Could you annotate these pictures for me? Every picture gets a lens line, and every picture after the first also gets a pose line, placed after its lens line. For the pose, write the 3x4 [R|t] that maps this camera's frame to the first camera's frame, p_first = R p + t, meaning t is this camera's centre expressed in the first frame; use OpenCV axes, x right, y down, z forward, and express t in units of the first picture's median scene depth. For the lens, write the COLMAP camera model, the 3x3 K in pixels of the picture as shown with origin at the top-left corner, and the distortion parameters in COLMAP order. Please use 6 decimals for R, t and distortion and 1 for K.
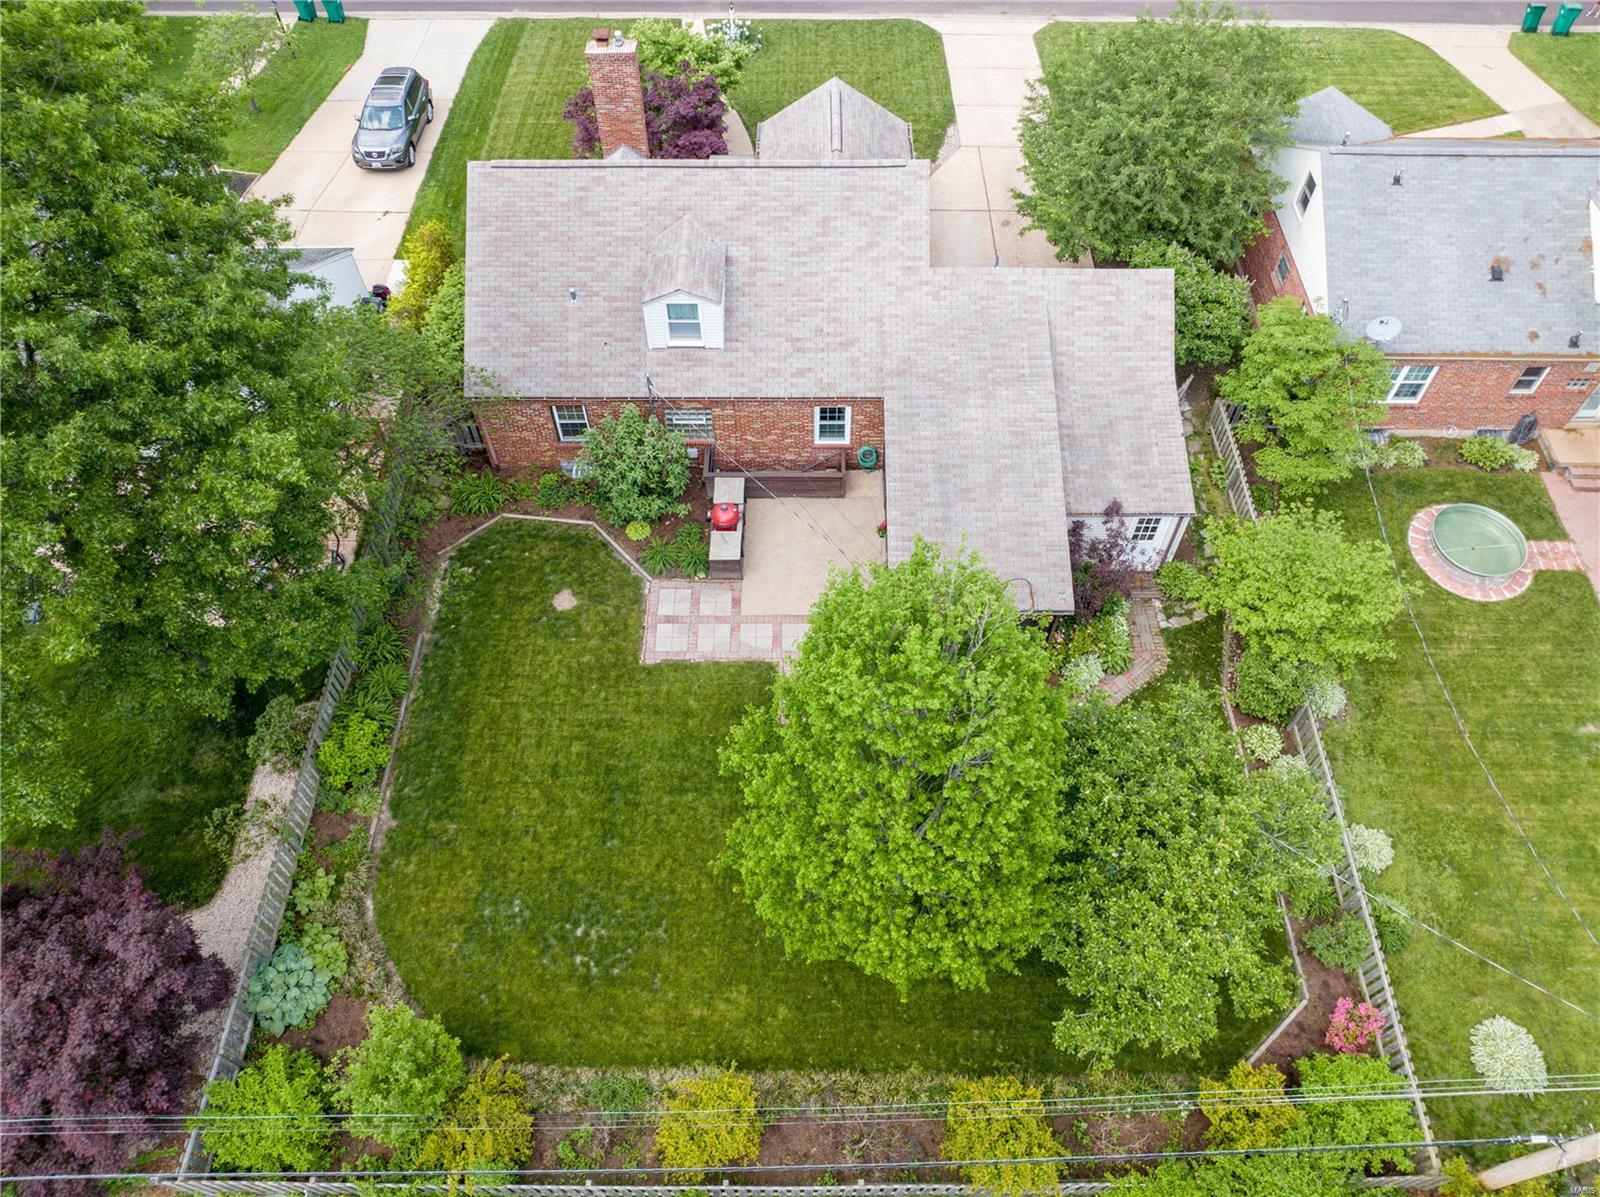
lens RADIAL K [[1126.3, 0, 795.2], [0, 1126.3, 597.4], [0, 0, 1]] dist [-0.052160, 0.022795]
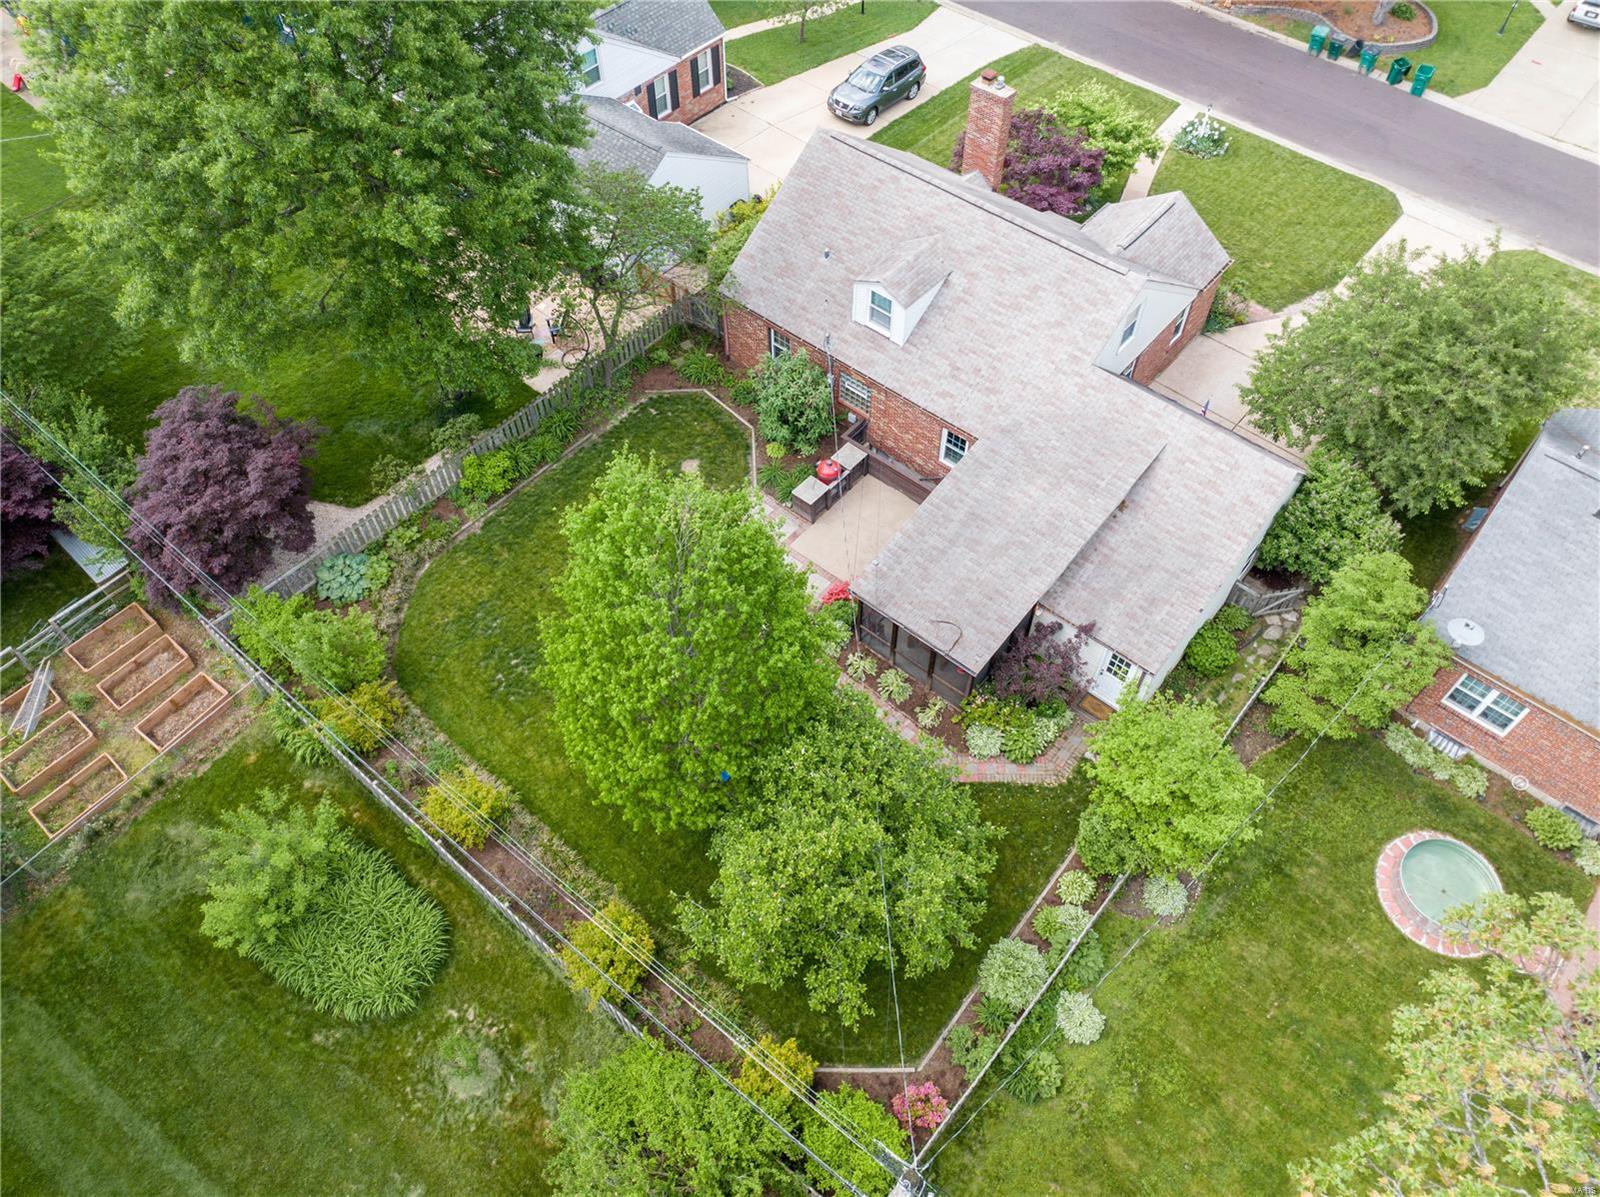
lens RADIAL K [[1126.3, 0, 798.9], [0, 1126.3, 598.3], [0, 0, 1]] dist [-0.052160, 0.022795]
pose [[0.765652, 0.521843, -0.376108, 0.438479], [-0.525792, 0.844545, 0.101424, -0.063687], [0.370567, 0.120099, 0.921008, -0.087539]]
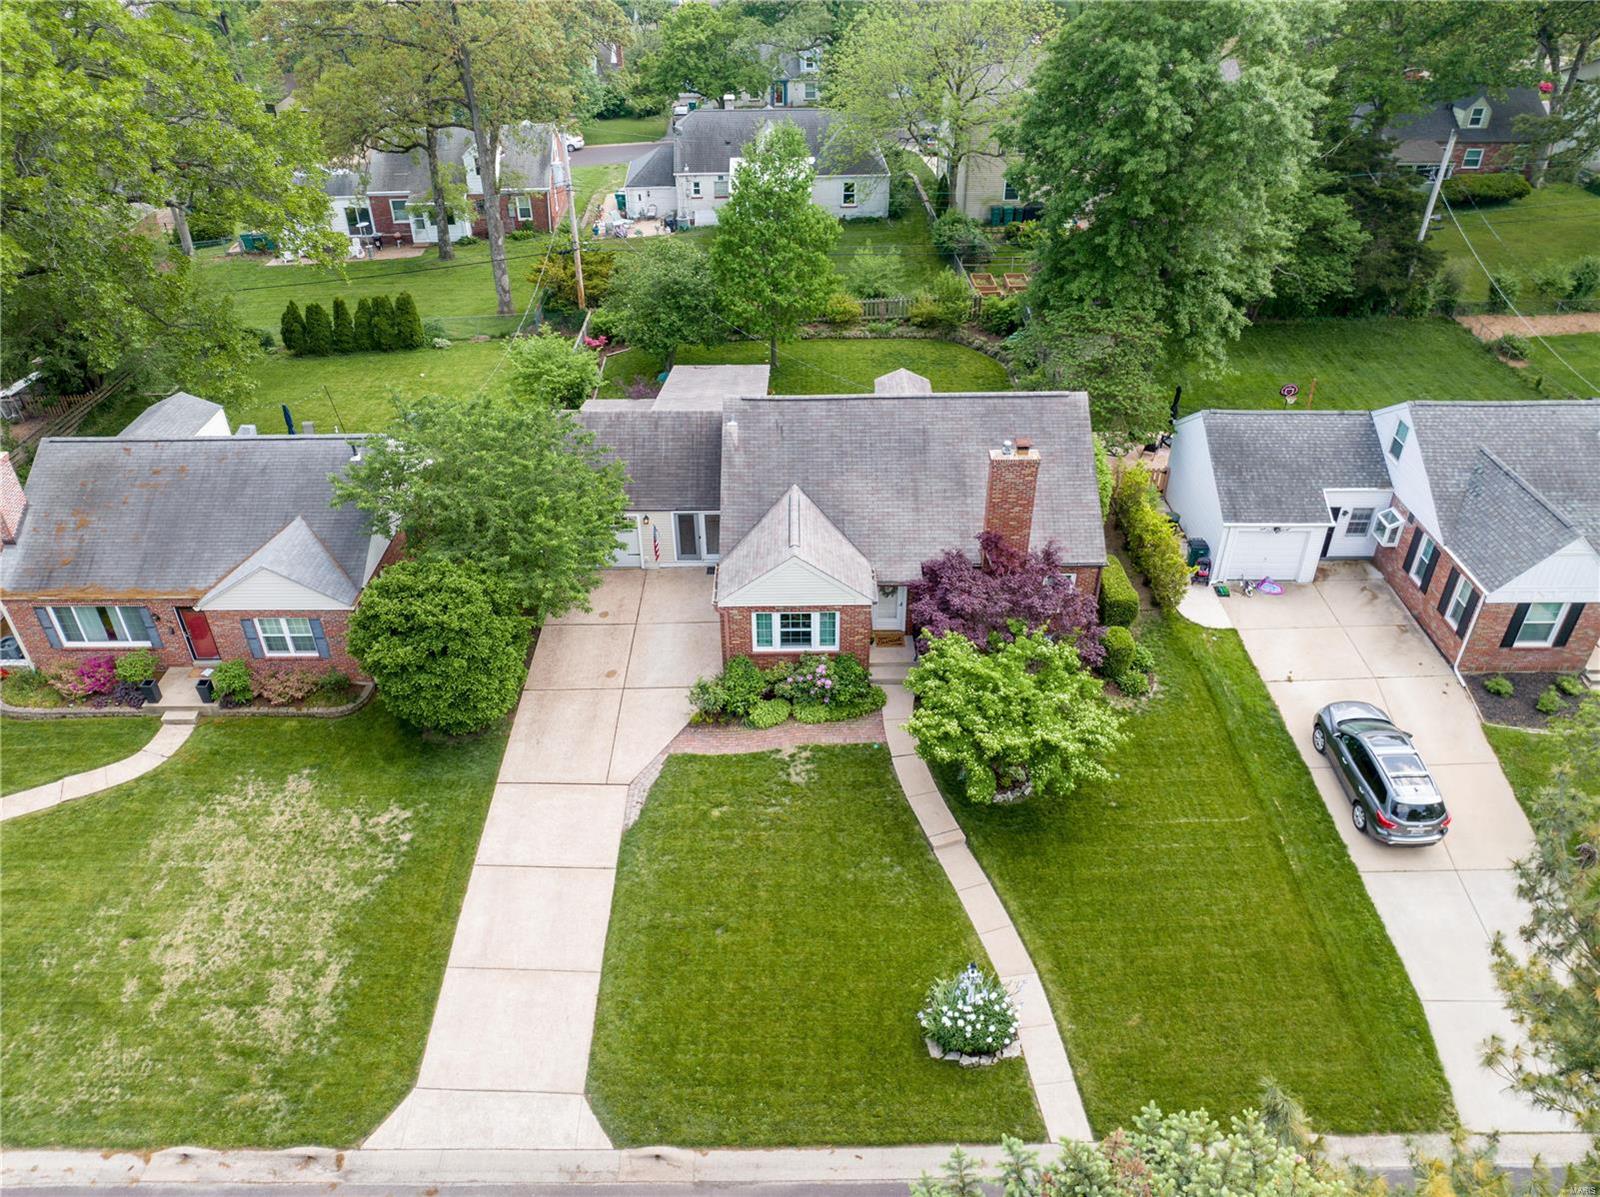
lens RADIAL K [[1126.3, 0, 798.2], [0, 1126.3, 600.7], [0, 0, 1]] dist [-0.052160, 0.022795]
pose [[-0.999780, 0.020856, -0.002350, 0.043866], [-0.002183, 0.008011, 0.999966, -1.699997], [0.020874, 0.999750, -0.007964, 1.269022]]
